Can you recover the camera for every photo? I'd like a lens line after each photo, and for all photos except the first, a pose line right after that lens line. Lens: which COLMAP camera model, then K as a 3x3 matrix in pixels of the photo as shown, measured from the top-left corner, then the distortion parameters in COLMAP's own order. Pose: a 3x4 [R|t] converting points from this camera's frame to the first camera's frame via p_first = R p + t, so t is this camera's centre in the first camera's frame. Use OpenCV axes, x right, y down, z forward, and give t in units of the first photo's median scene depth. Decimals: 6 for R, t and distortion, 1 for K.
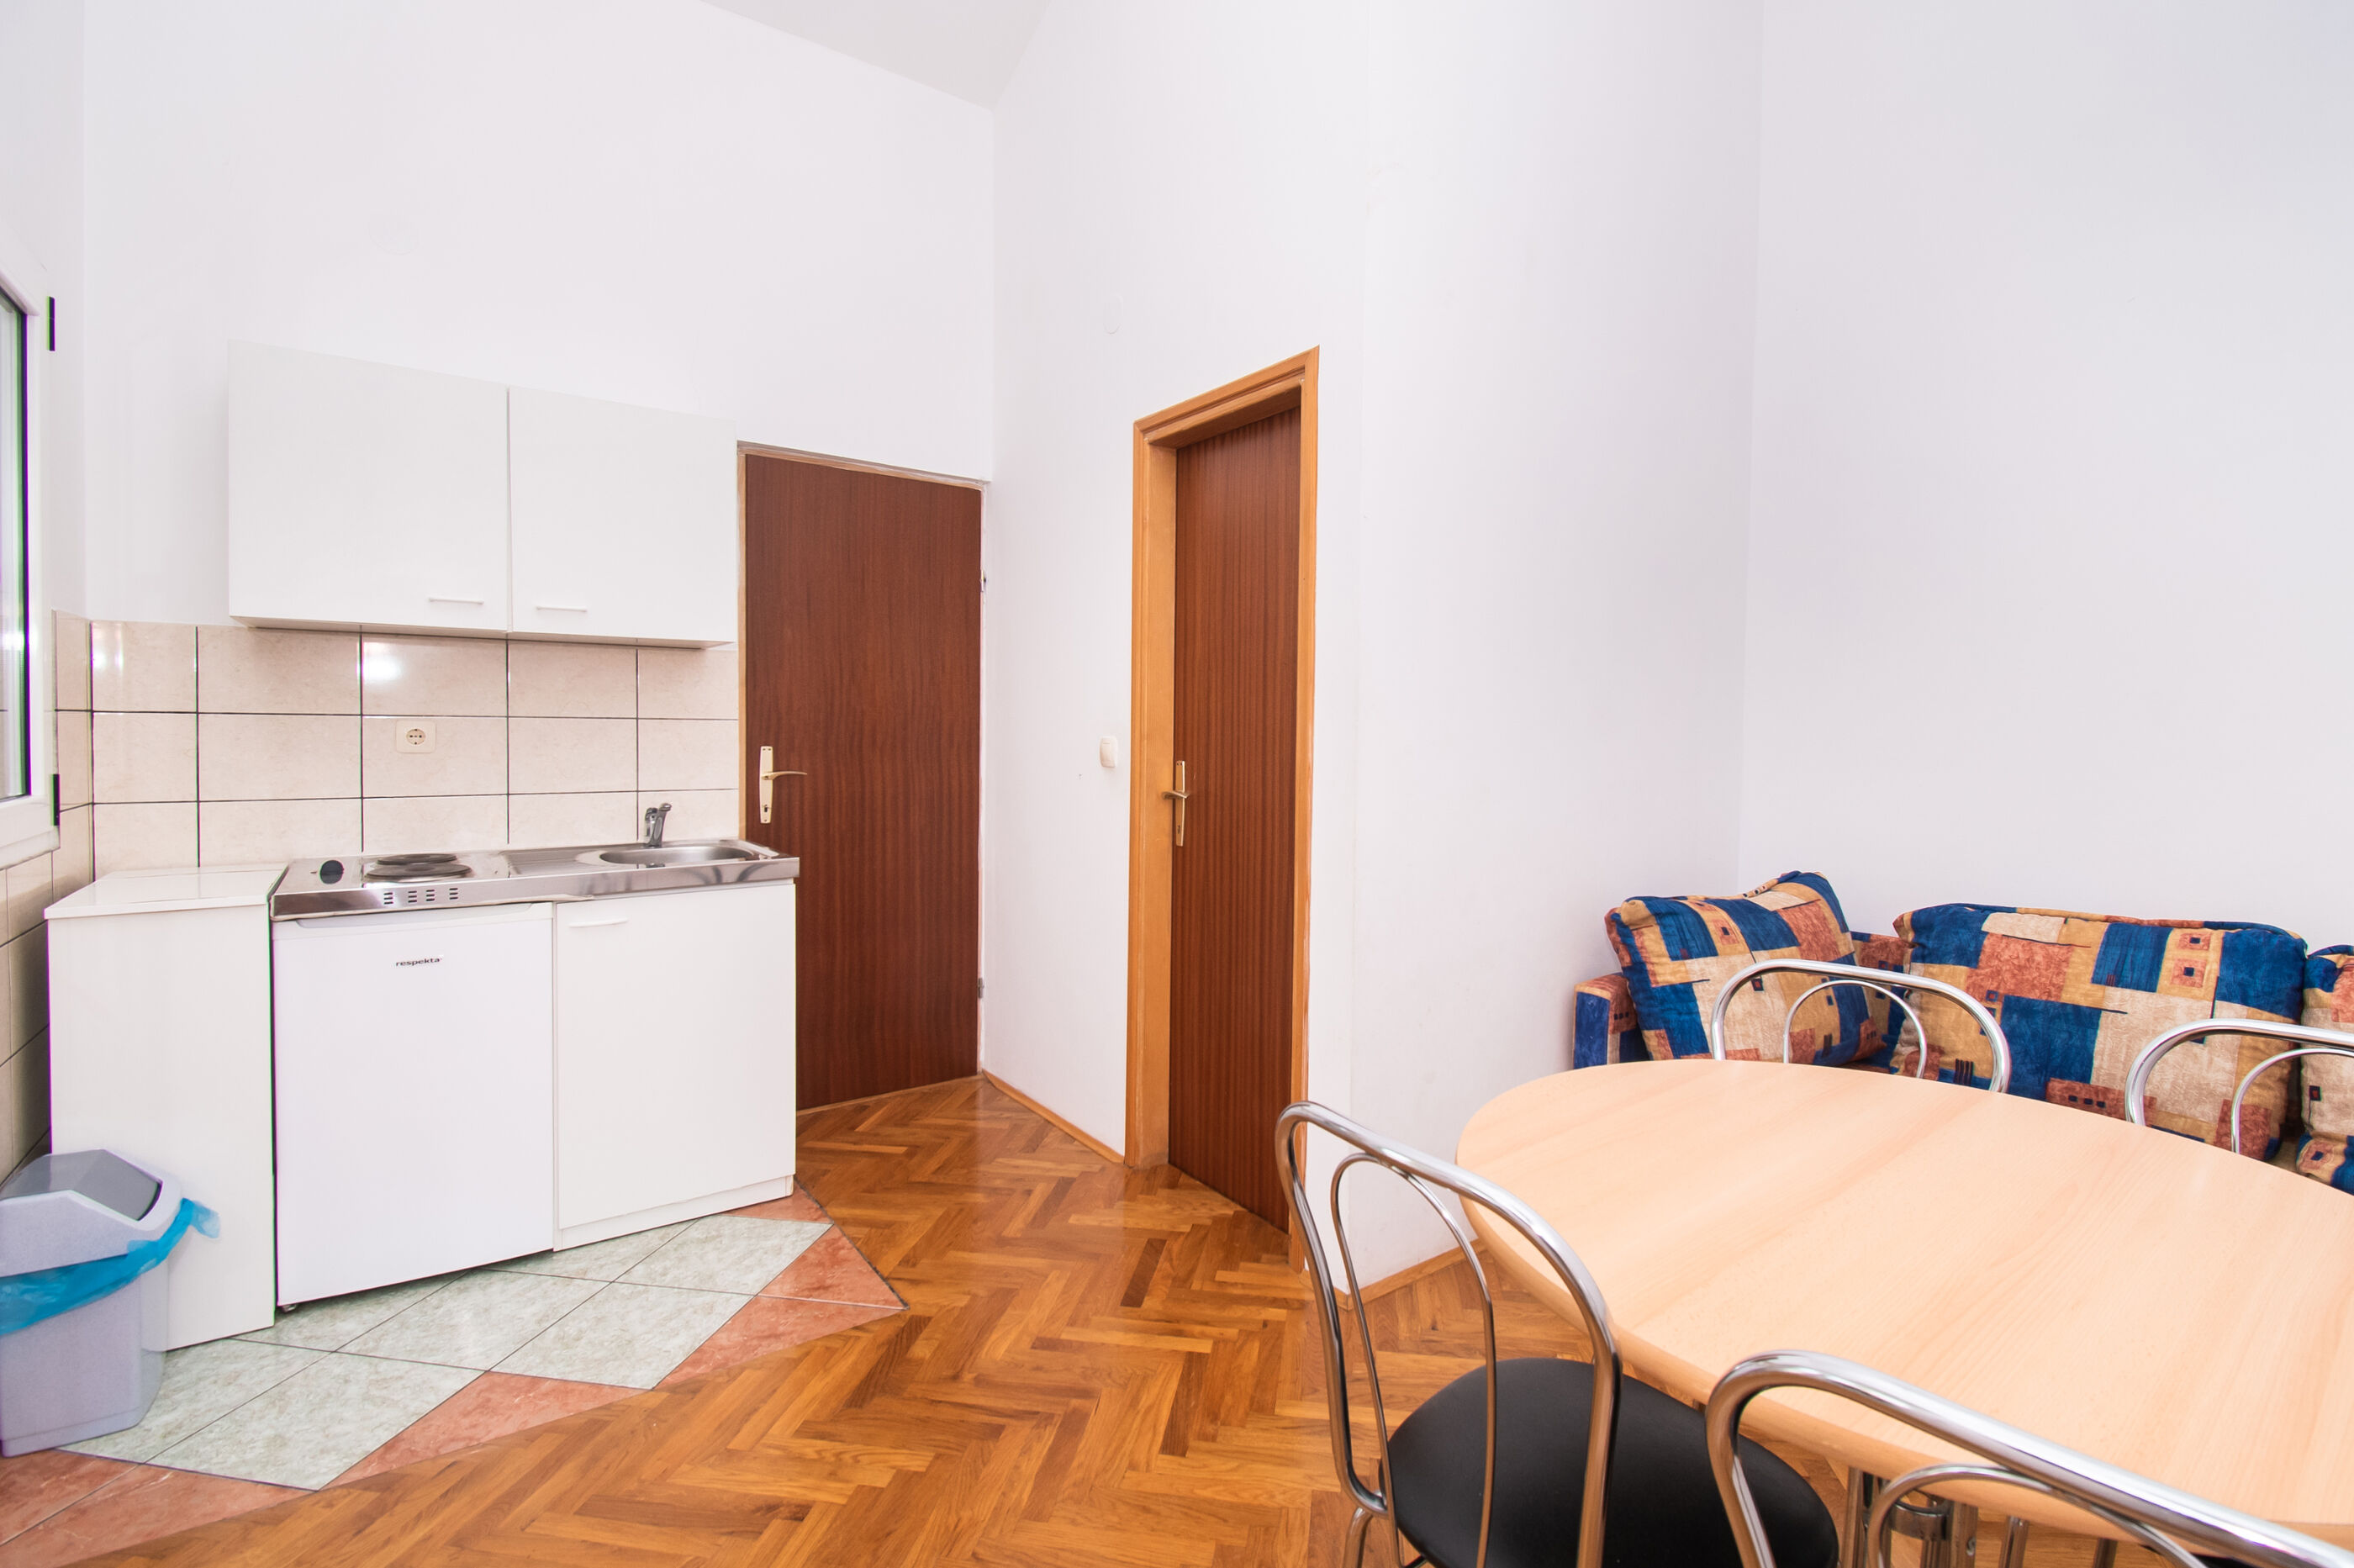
lens RADIAL K [[1089.2, 0, 1187.0], [0, 1089.2, 720.5], [0, 0, 1]] dist [0.005259, -0.000785]
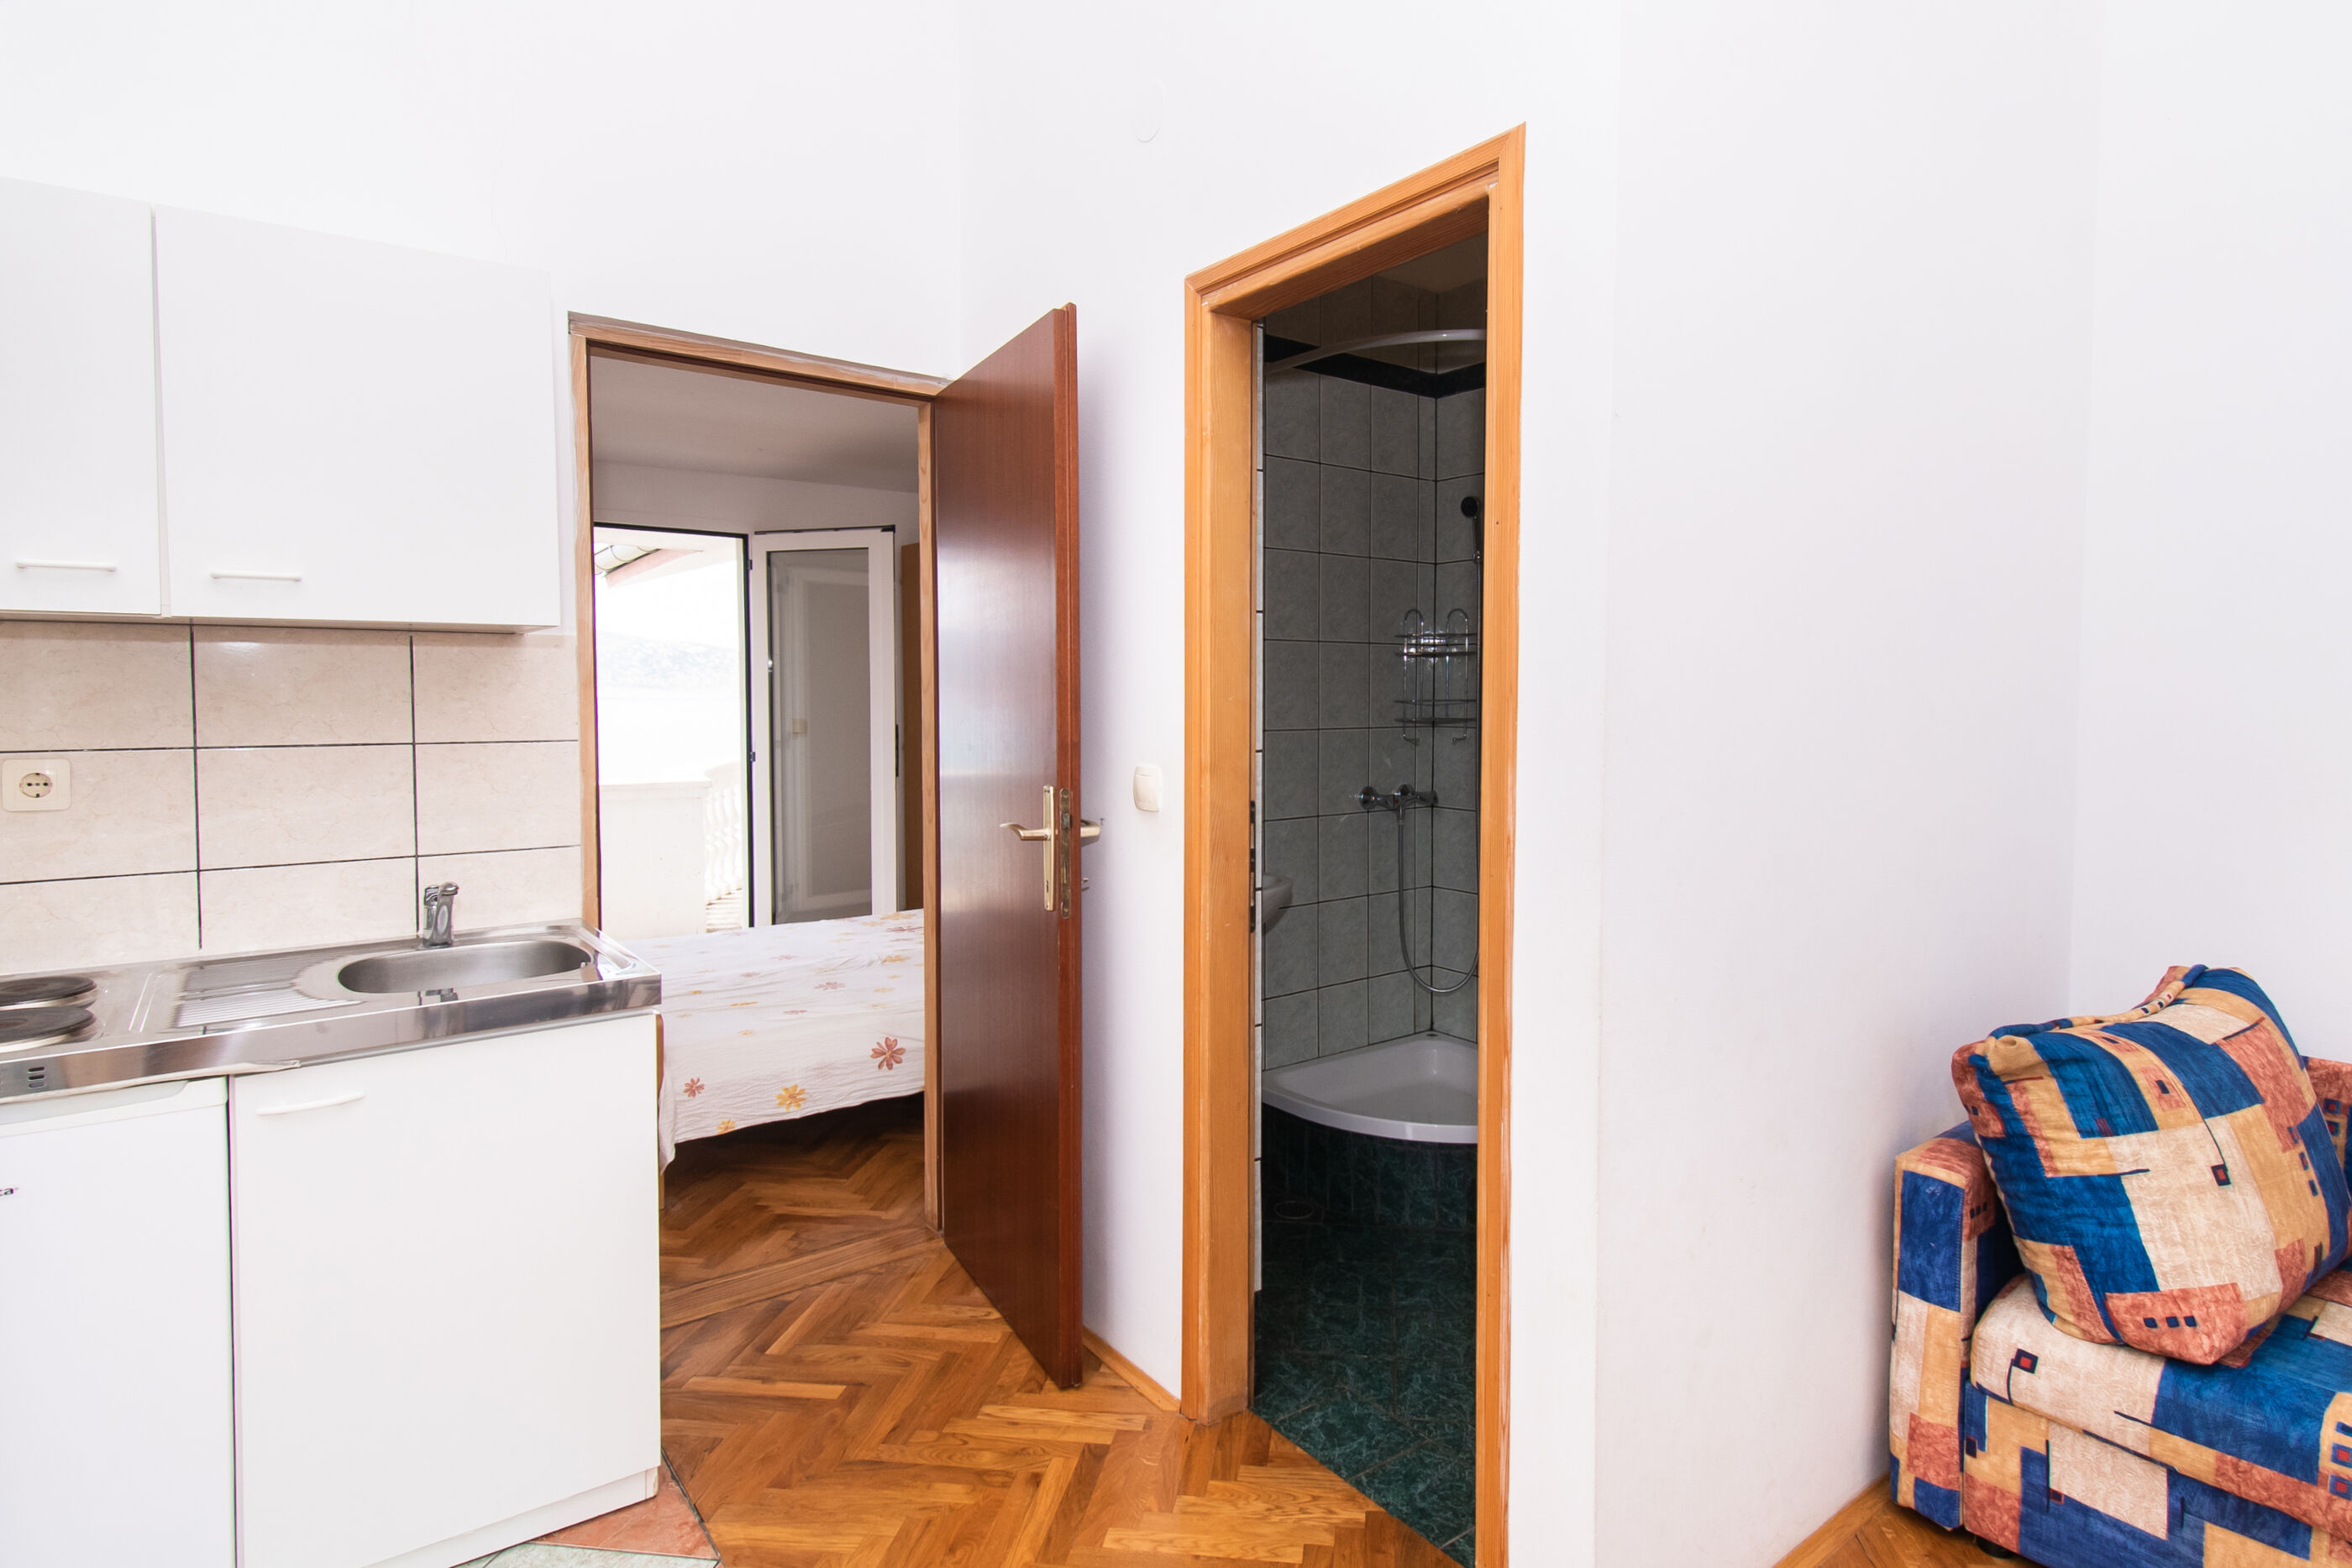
lens RADIAL K [[1206.9, 0, 1302.4], [0, 1206.9, 715.2], [0, 0, 1]] dist [0.001381, -0.022771]
pose [[0.995336, -0.014507, 0.095377, -0.059638], [0.012524, 0.999693, 0.021359, -0.039786], [-0.095658, -0.020065, 0.995212, 0.340466]]
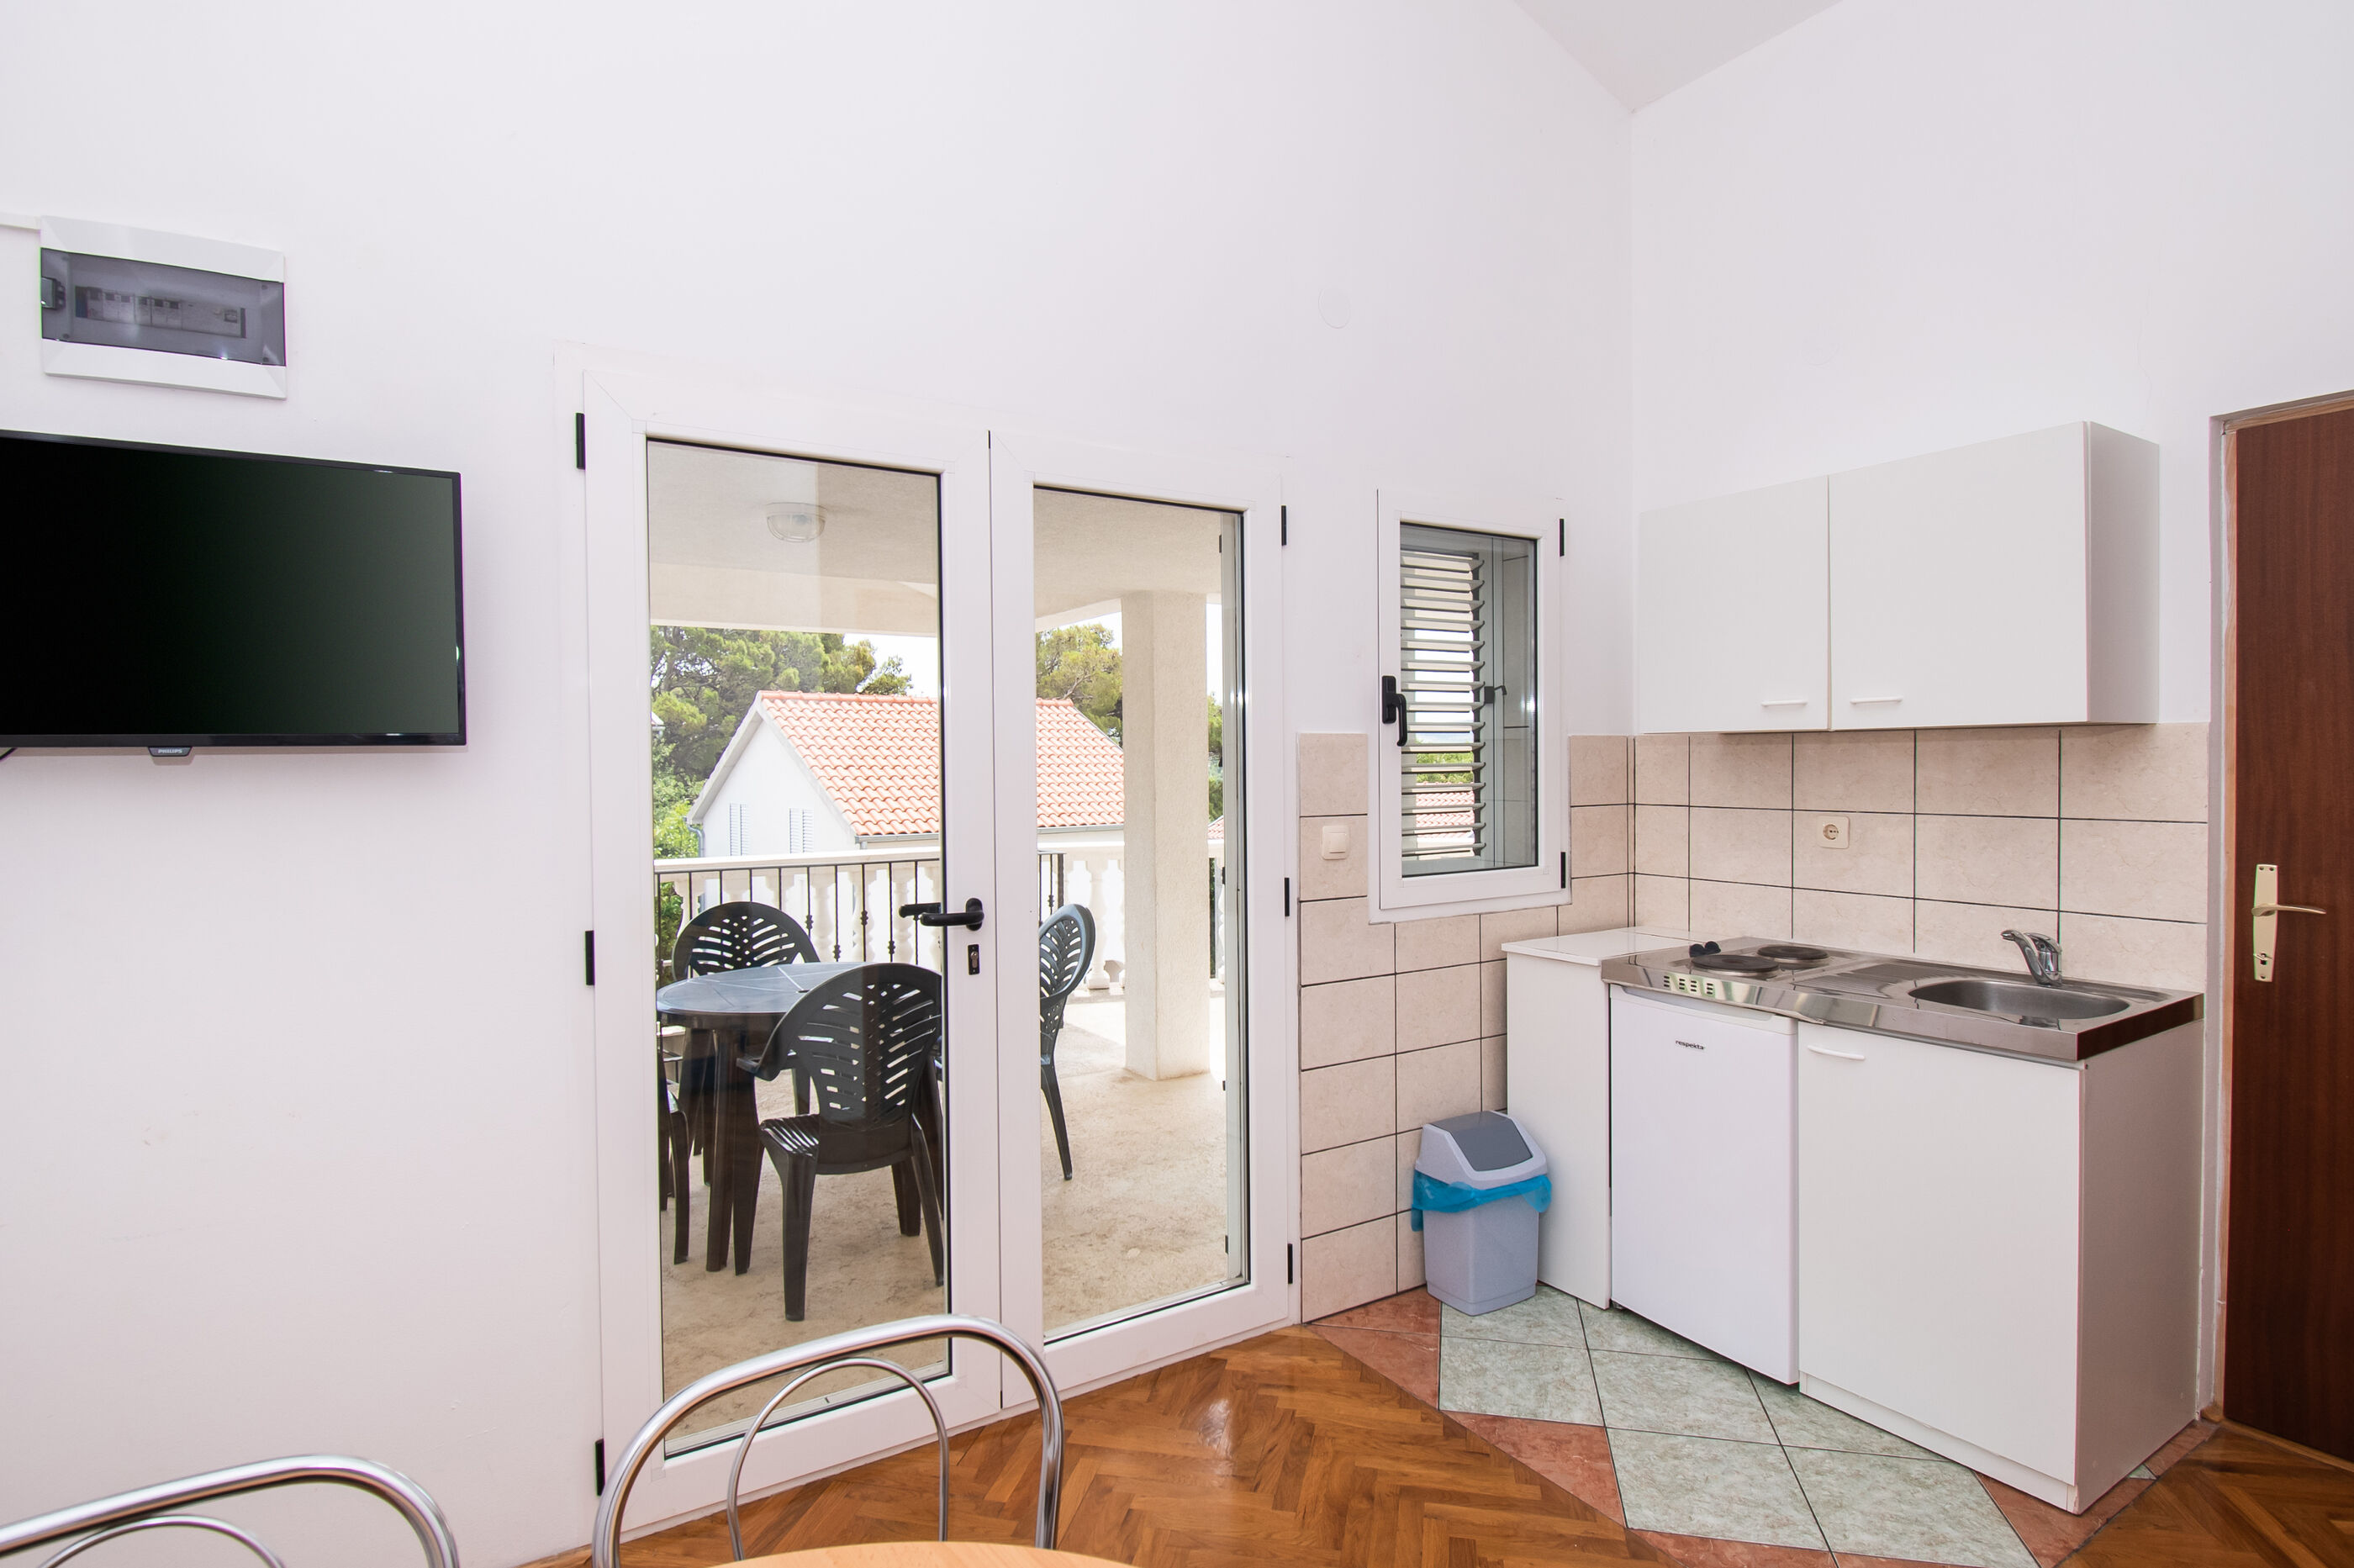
lens RADIAL K [[1169.1, 0, 1177.0], [0, 1169.1, 784.0], [0, 0, 1]] dist [-0.000981, -0.000089]
pose [[-0.014458, -0.001399, -0.999894, 0.483271], [0.008847, 0.999960, -0.001527, -0.042931], [0.999856, -0.008868, -0.014445, 0.544520]]
